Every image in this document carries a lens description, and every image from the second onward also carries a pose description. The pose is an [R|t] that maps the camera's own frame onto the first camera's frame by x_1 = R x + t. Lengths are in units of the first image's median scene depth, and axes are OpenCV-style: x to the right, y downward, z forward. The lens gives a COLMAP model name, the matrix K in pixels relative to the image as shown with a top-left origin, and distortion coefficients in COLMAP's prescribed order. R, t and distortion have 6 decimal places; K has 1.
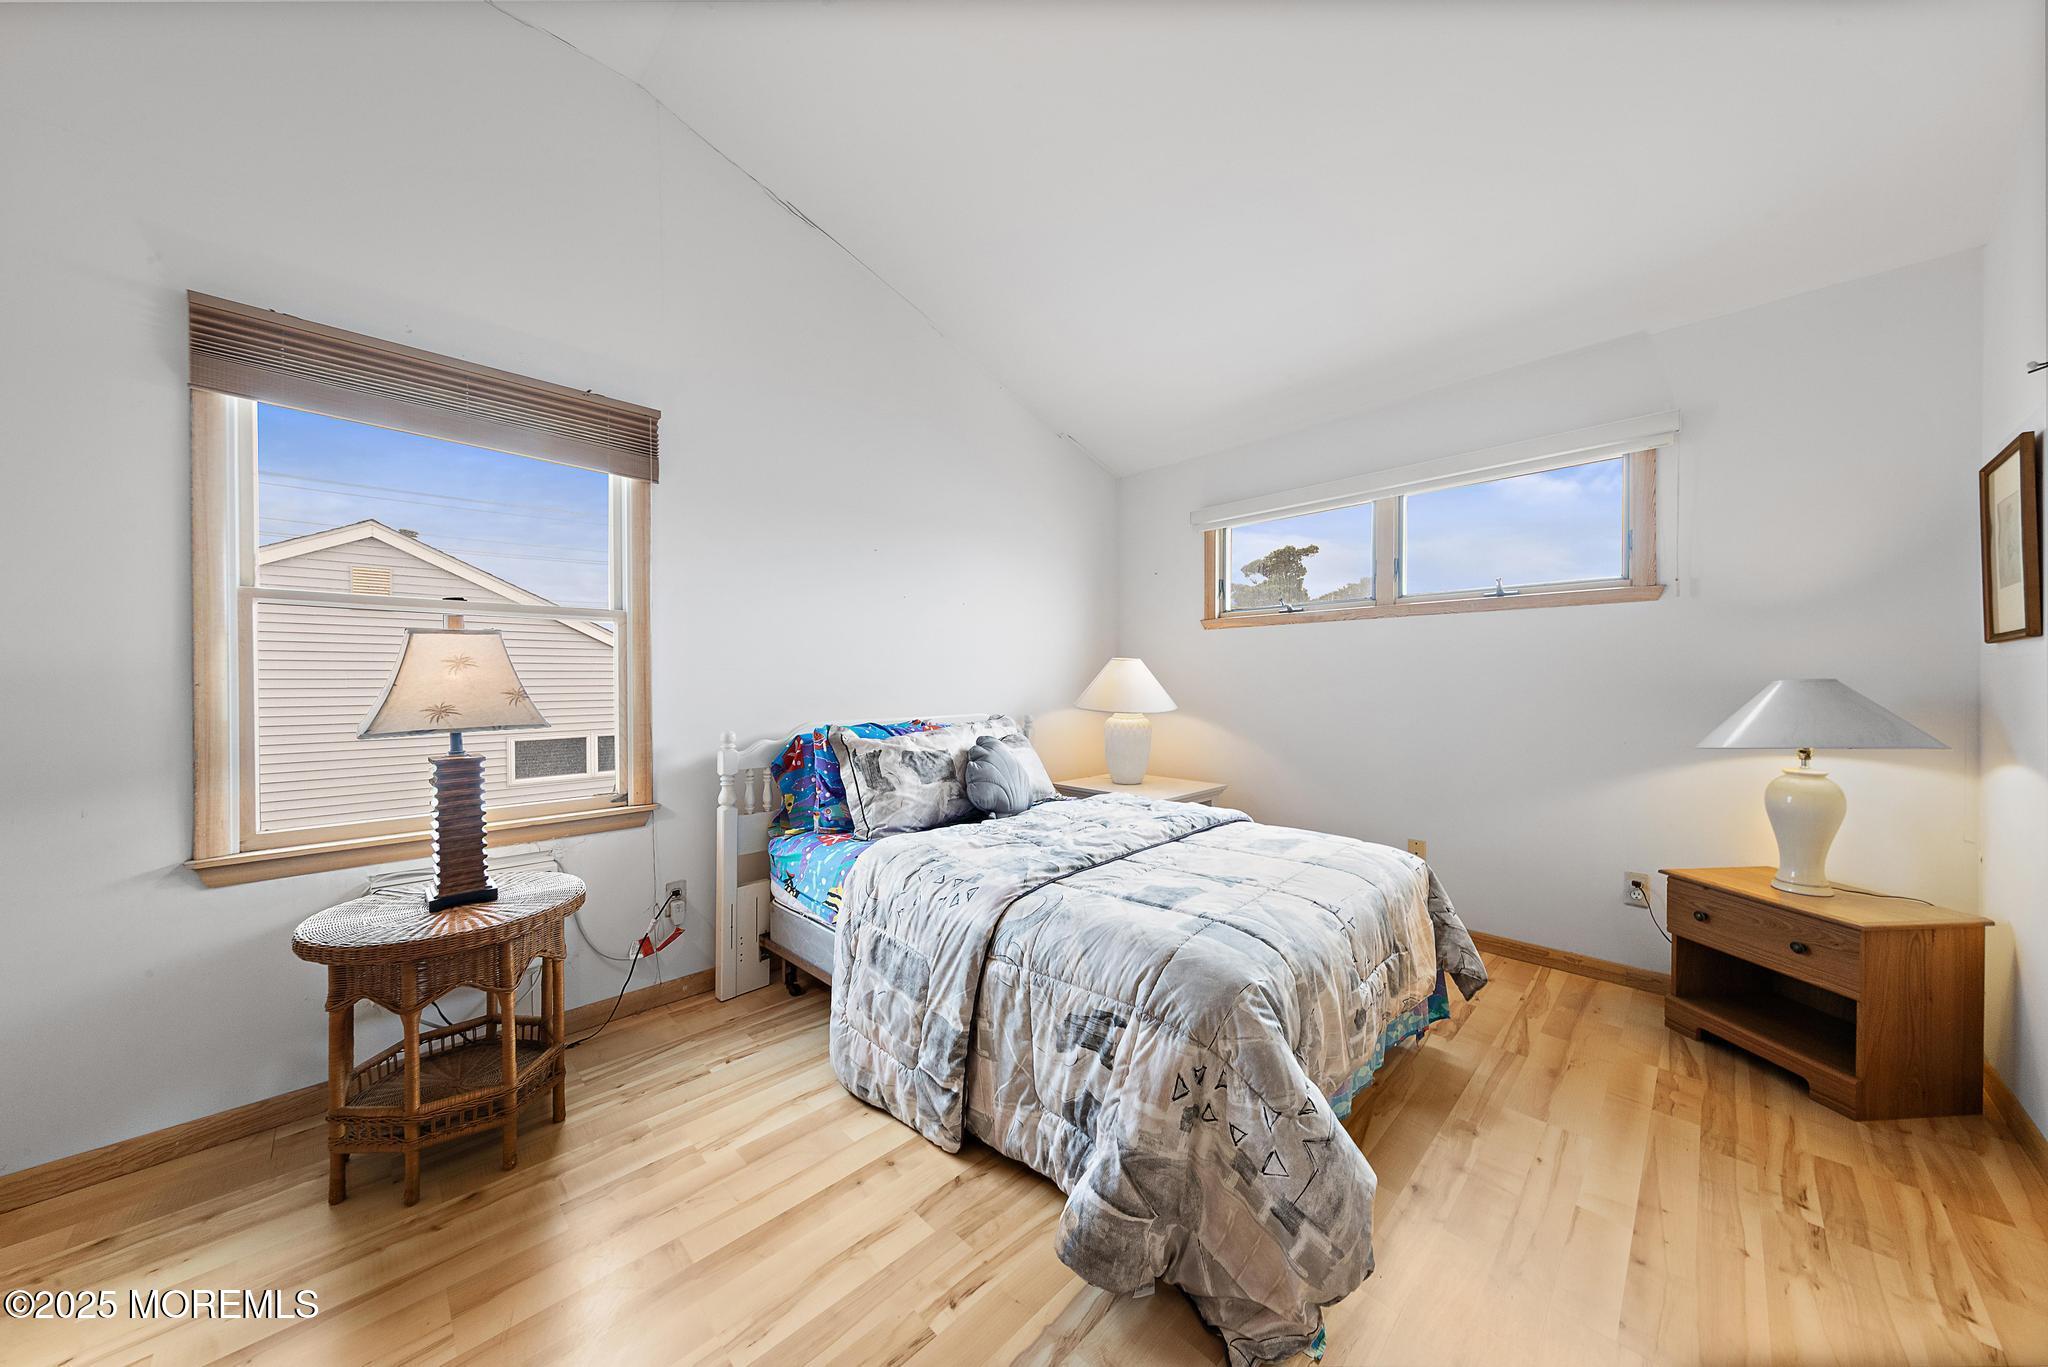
lens RADIAL K [[669.6, 0, 1037.0], [0, 669.6, 685.2], [0, 0, 1]] dist [0.005102, -0.000035]
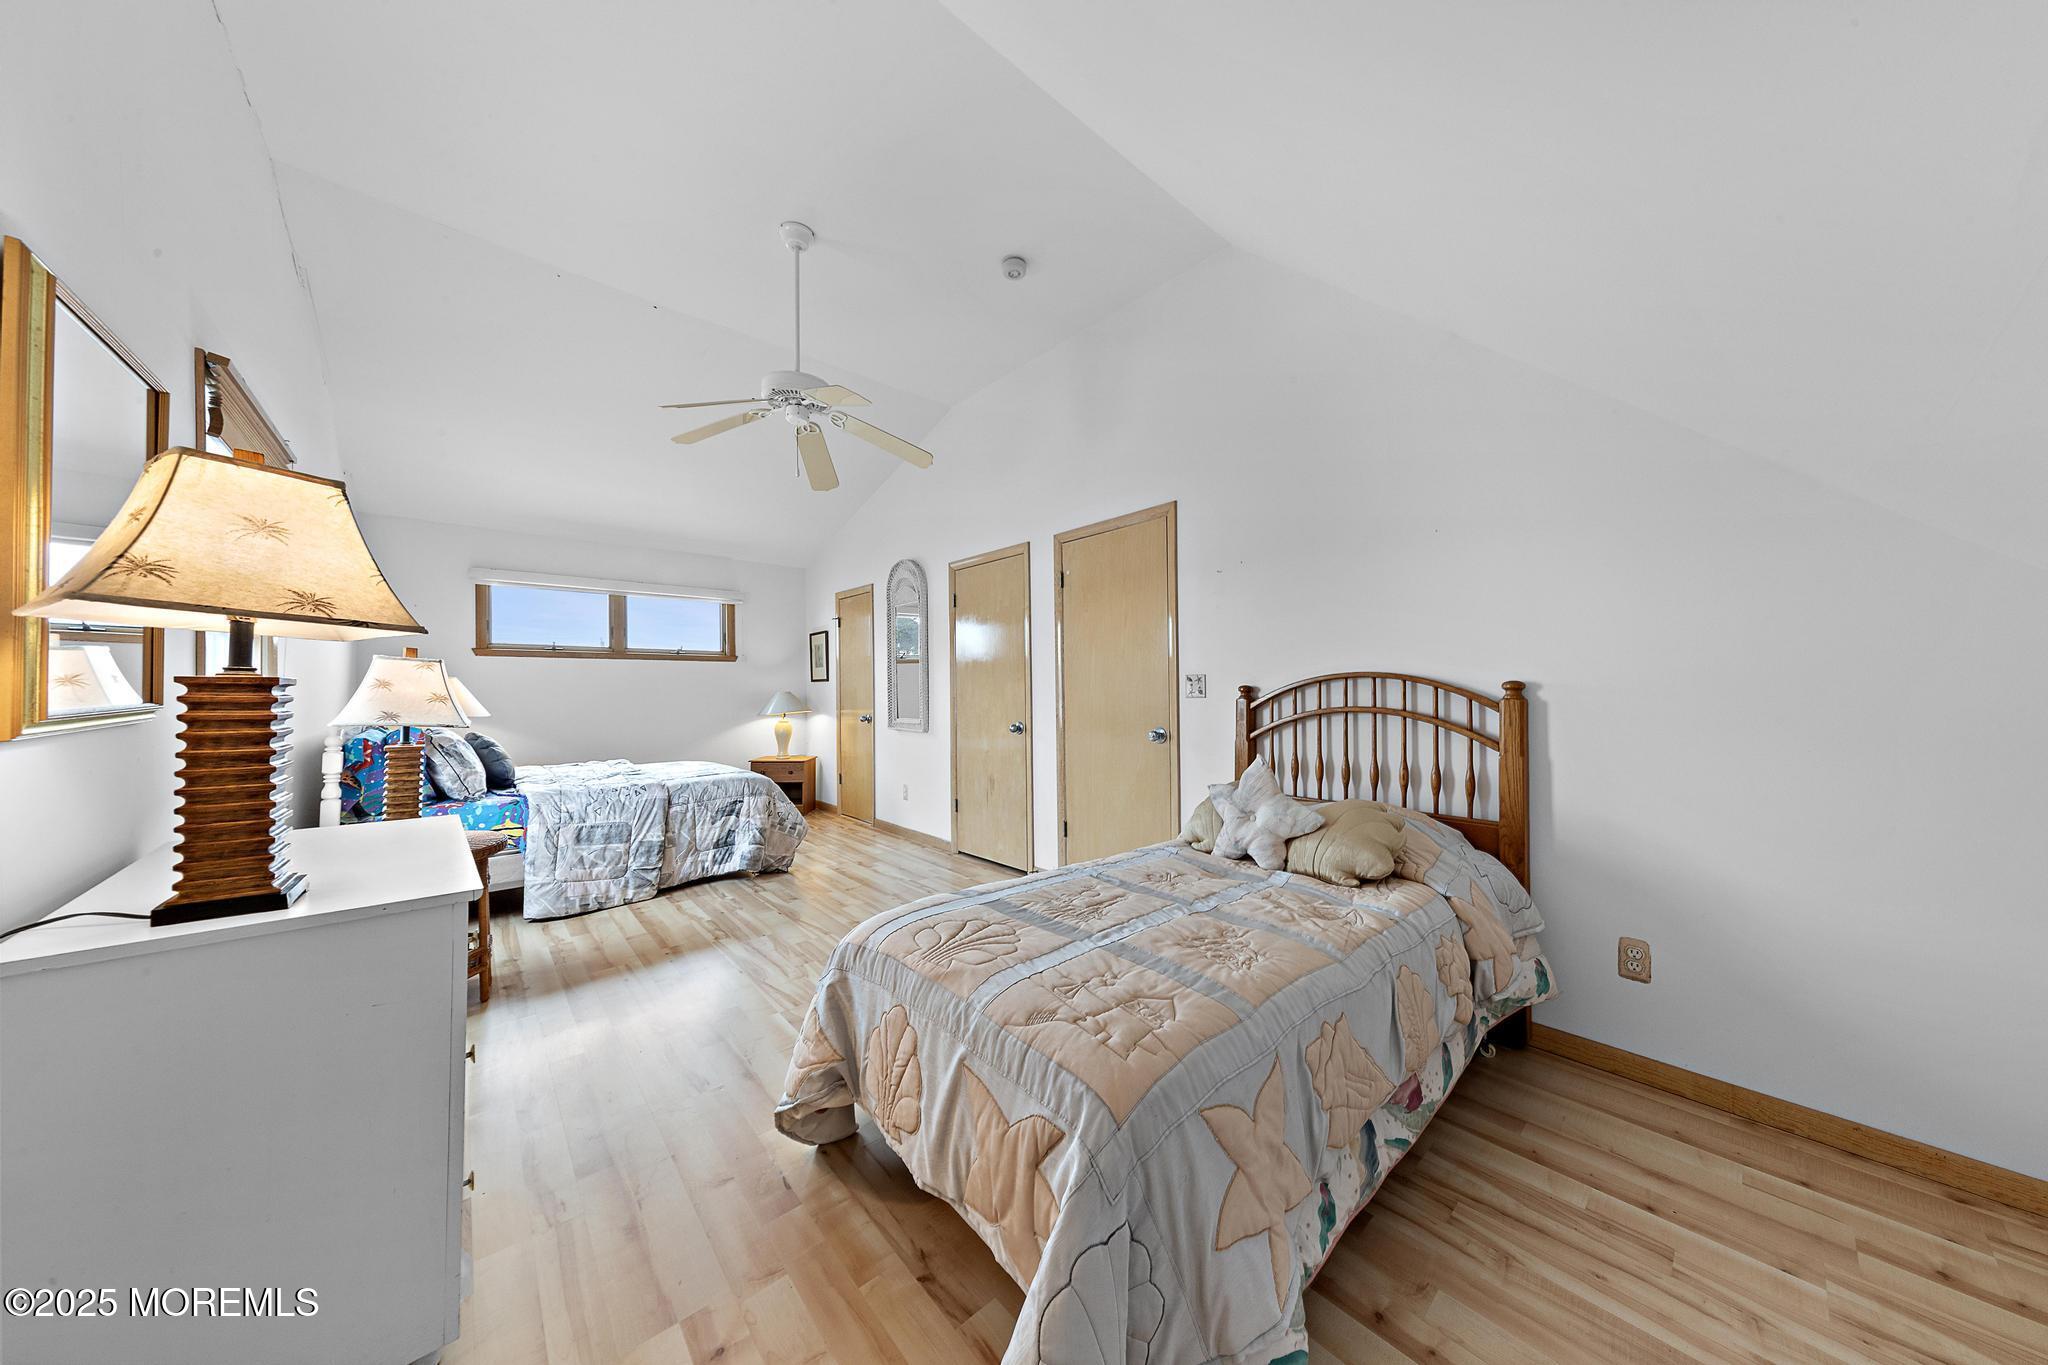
lens RADIAL K [[651.5, 0, 1035.3], [0, 651.5, 672.8], [0, 0, 1]] dist [0.000477, -0.000016]
pose [[0.058780, 0.031635, 0.997770, -2.326703], [0.014114, 0.999372, -0.032518, 0.018477], [-0.998171, 0.015994, 0.058297, -0.455289]]
